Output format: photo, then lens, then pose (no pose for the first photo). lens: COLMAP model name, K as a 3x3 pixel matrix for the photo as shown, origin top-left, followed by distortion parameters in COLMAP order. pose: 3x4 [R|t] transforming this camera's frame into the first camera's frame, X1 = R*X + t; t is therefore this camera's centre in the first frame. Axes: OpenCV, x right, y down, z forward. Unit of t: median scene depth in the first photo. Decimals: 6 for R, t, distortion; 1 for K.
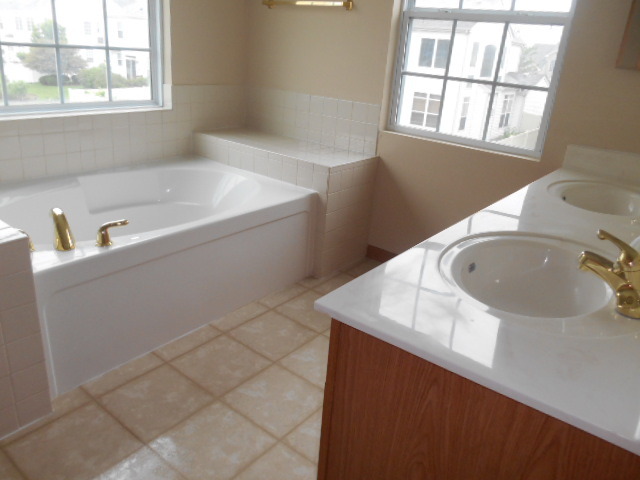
lens RADIAL K [[504.5, 0, 320.0], [0, 504.5, 240.0], [0, 0, 1]] dist [-0.011608, -0.001072]
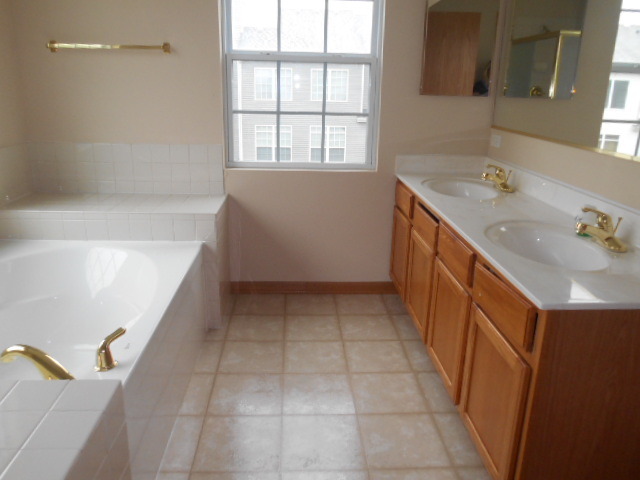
lens RADIAL K [[483.3, 0, 321.2], [0, 483.3, 257.6], [0, 0, 1]] dist [-0.047479, 0.001745]
pose [[0.744023, -0.268445, 0.611855, -0.416991], [0.272691, 0.958003, 0.088718, -0.089150], [-0.609975, 0.100839, 0.785978, 0.152850]]
